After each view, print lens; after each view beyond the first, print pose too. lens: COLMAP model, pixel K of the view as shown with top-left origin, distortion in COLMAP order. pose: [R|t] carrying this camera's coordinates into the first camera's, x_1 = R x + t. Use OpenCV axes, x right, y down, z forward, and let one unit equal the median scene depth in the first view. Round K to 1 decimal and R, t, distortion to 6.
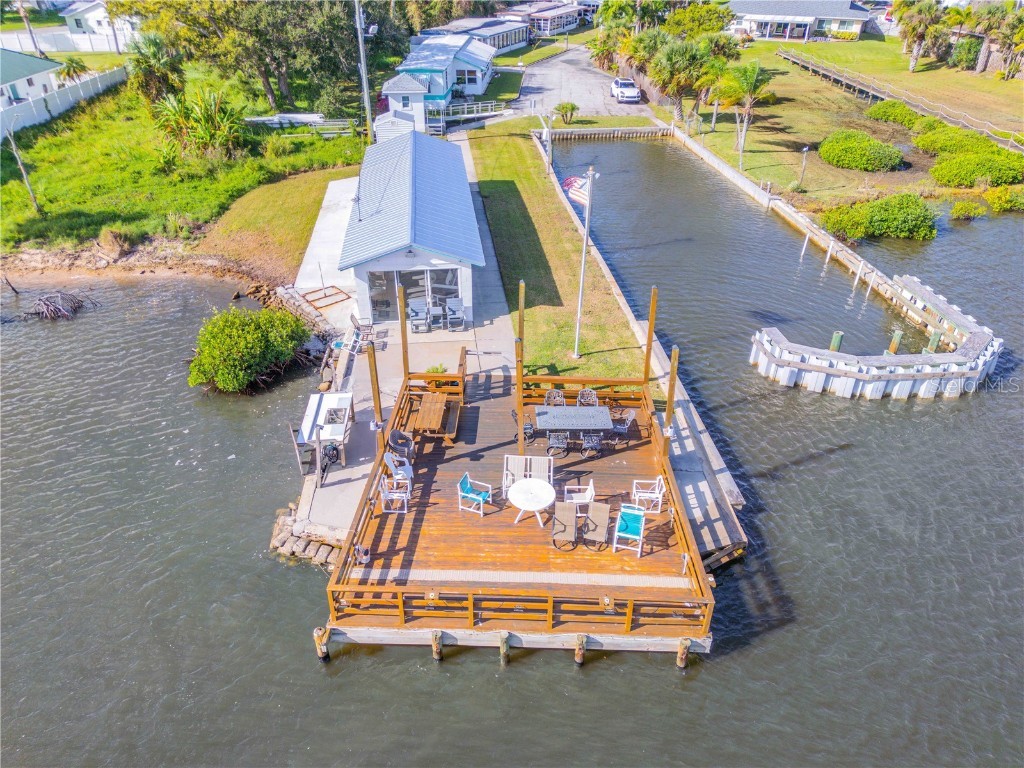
lens RADIAL K [[716.2, 0, 512.0], [0, 716.2, 384.0], [0, 0, 1]] dist [0.080109, -0.080323]
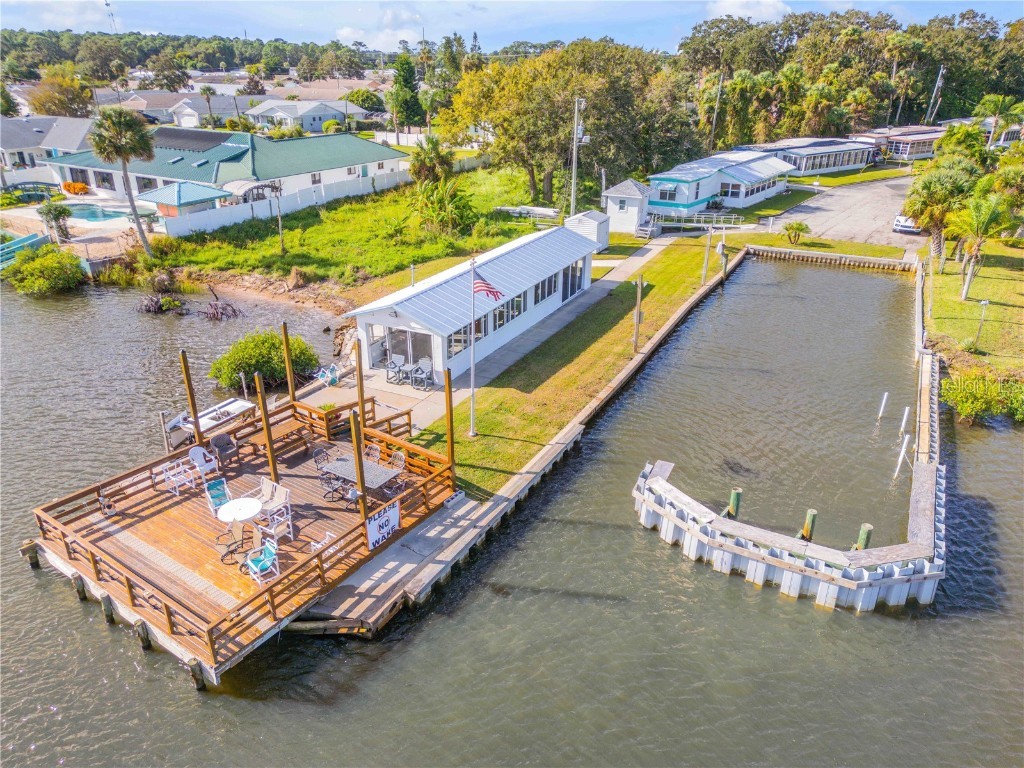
lens RADIAL K [[718.3, 0, 512.0], [0, 718.3, 384.0], [0, 0, 1]] dist [0.072222, -0.070256]
pose [[0.835558, 0.221744, -0.502665, 0.479170], [-0.287505, 0.956133, -0.056121, -0.049576], [0.468170, 0.191412, 0.862658, 0.092299]]
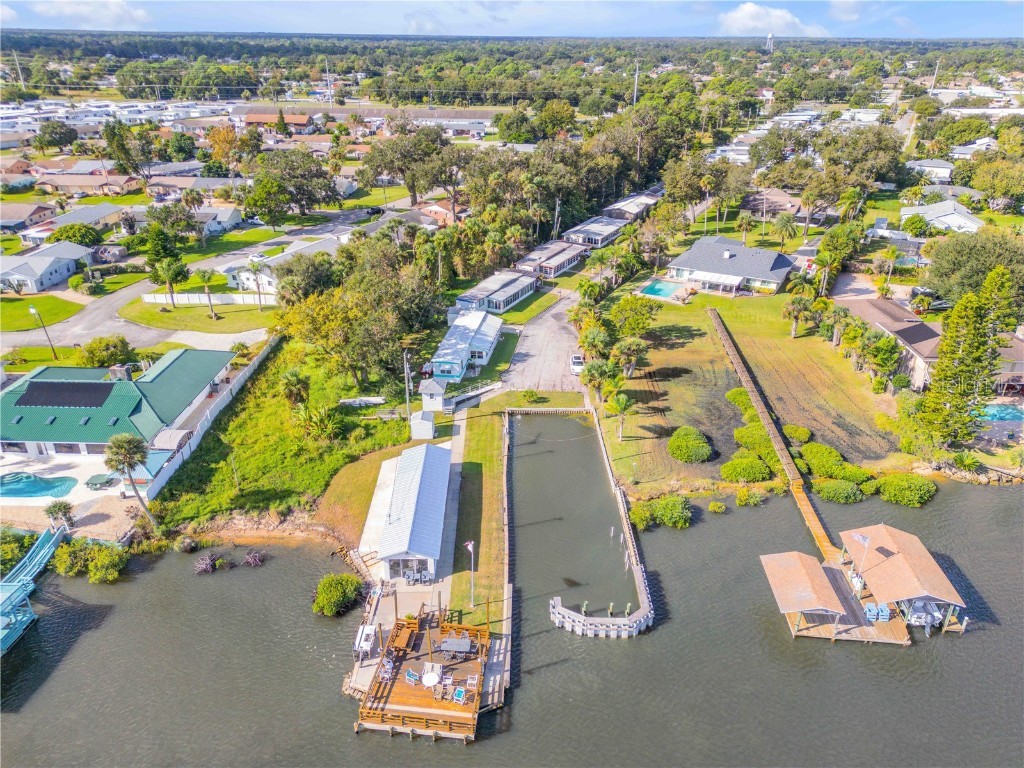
lens RADIAL K [[717.1, 0, 510.5], [0, 717.1, 380.5], [0, 0, 1]] dist [0.080831, -0.082030]
pose [[0.995353, 0.040042, -0.087569, 0.292949], [-0.049282, 0.993140, -0.106037, -0.394568], [0.082722, 0.109860, 0.990499, -1.059087]]
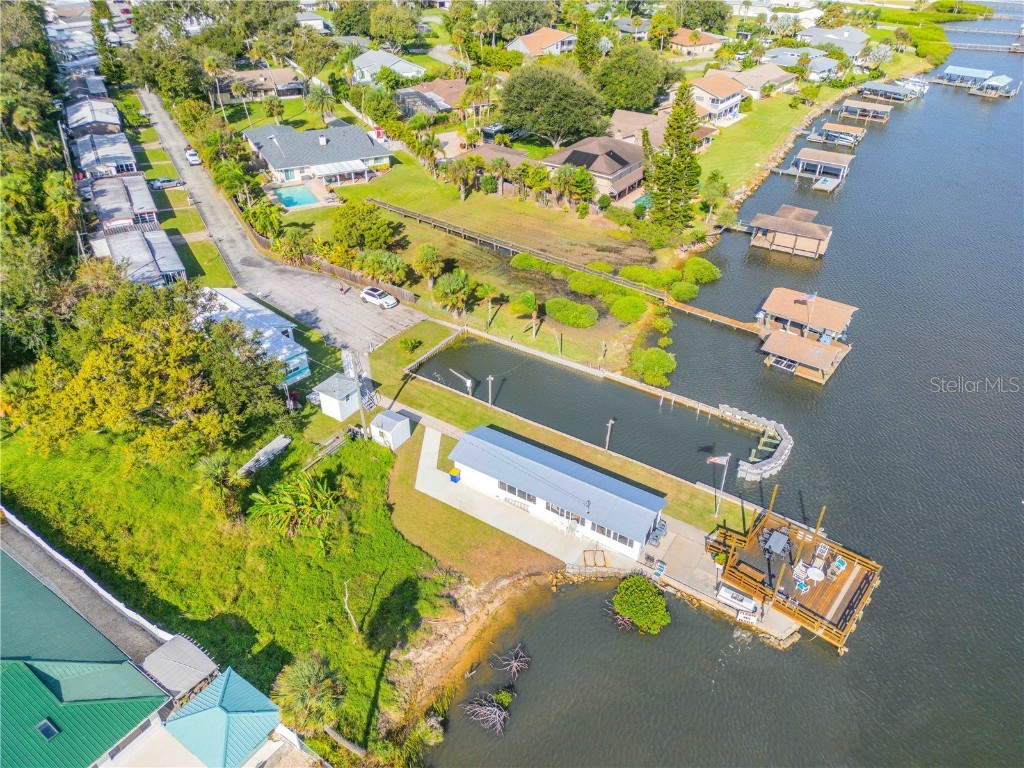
lens RADIAL K [[721.2, 0, 508.9], [0, 721.2, 384.7], [0, 0, 1]] dist [0.014773, 0.002954]
pose [[0.622648, -0.440060, 0.647037, -1.227982], [0.403131, 0.889102, 0.216756, -0.888149], [-0.670668, 0.125878, 0.730999, -0.225898]]
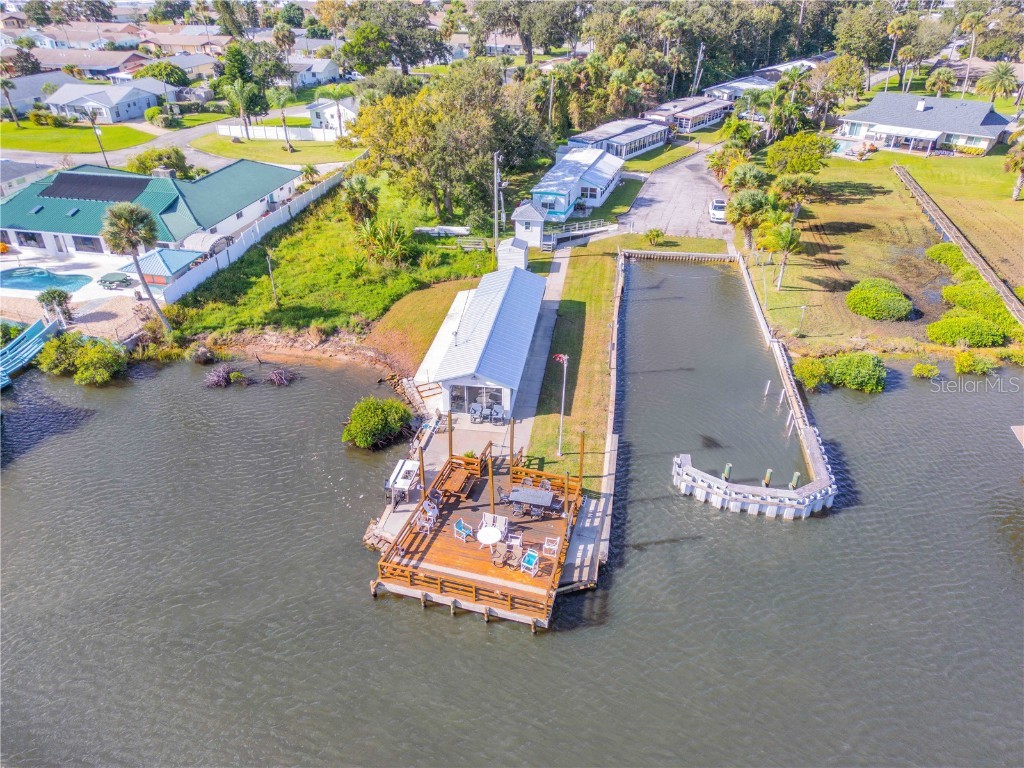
lens RADIAL K [[716.2, 0, 512.0], [0, 716.2, 384.0], [0, 0, 1]] dist [0.080109, -0.080323]
pose [[0.967512, 0.126877, -0.218683, 0.241205], [-0.131453, 0.991301, -0.006445, -0.130448], [0.215963, 0.034983, 0.975775, -0.472150]]
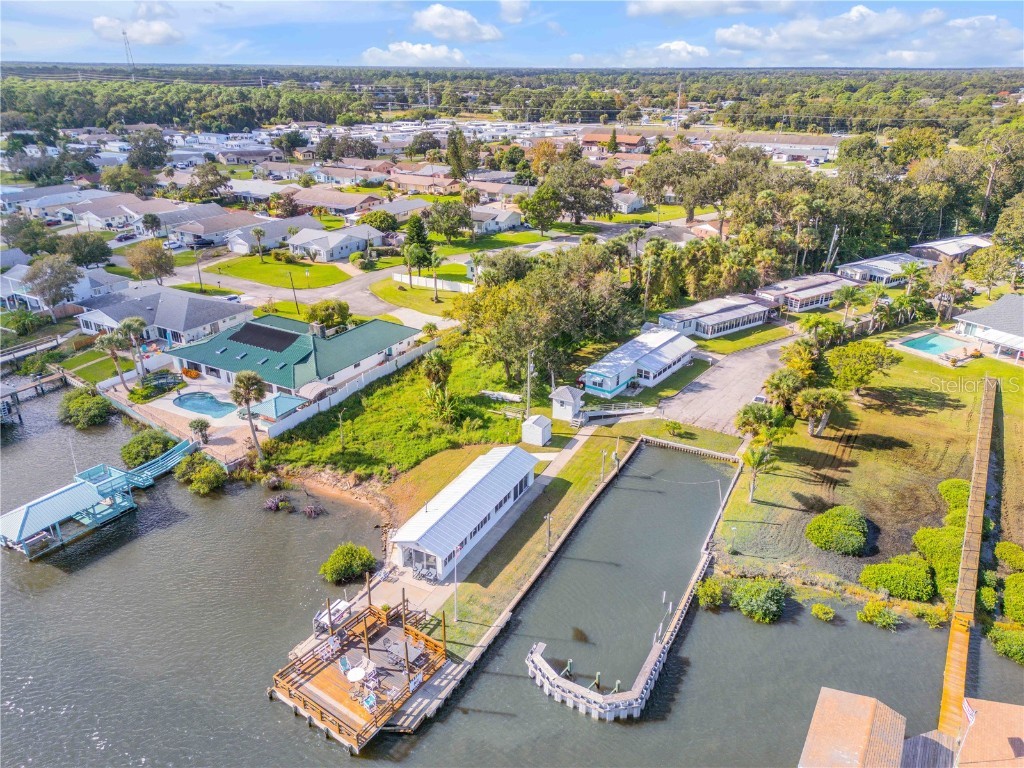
lens RADIAL K [[717.1, 0, 510.5], [0, 717.1, 380.5], [0, 0, 1]] dist [0.080831, -0.082030]
pose [[0.831774, 0.215928, -0.511397, 0.873647], [-0.288742, 0.955105, -0.066355, -0.464830], [0.474110, 0.202854, 0.856779, -0.675799]]
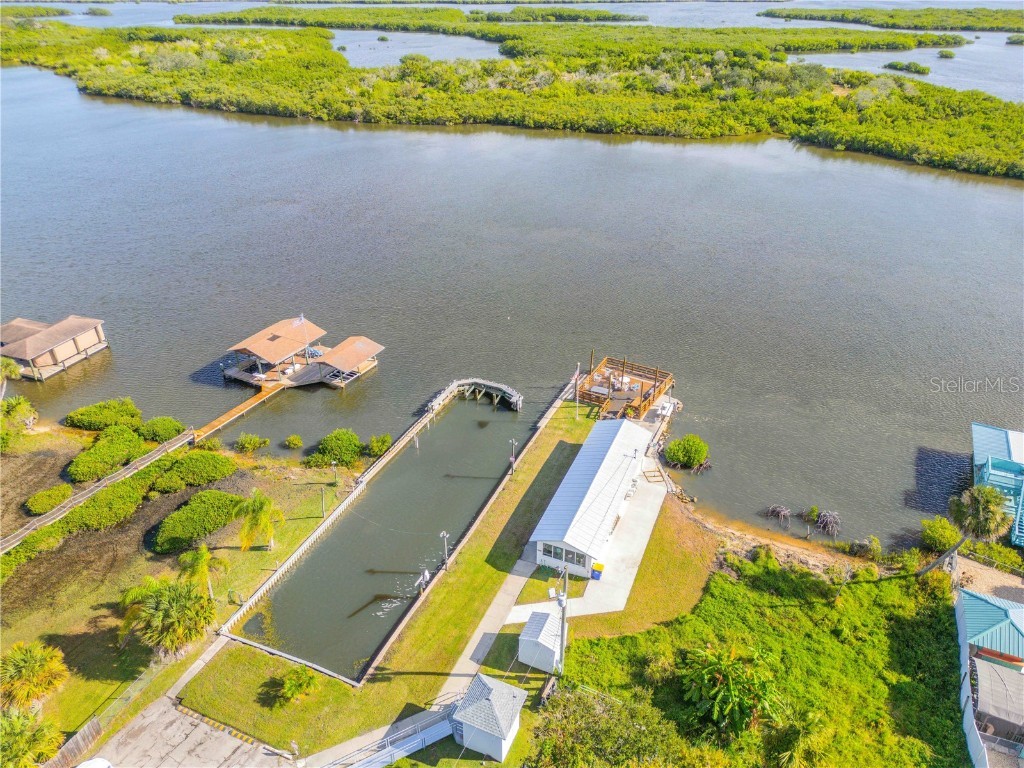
lens RADIAL K [[721.2, 0, 508.9], [0, 721.2, 384.7], [0, 0, 1]] dist [0.014773, 0.002954]
pose [[-0.875112, -0.247927, 0.415586, -0.626548], [0.249816, 0.504057, 0.826752, -1.911217], [-0.414453, 0.827320, -0.379170, 1.569331]]
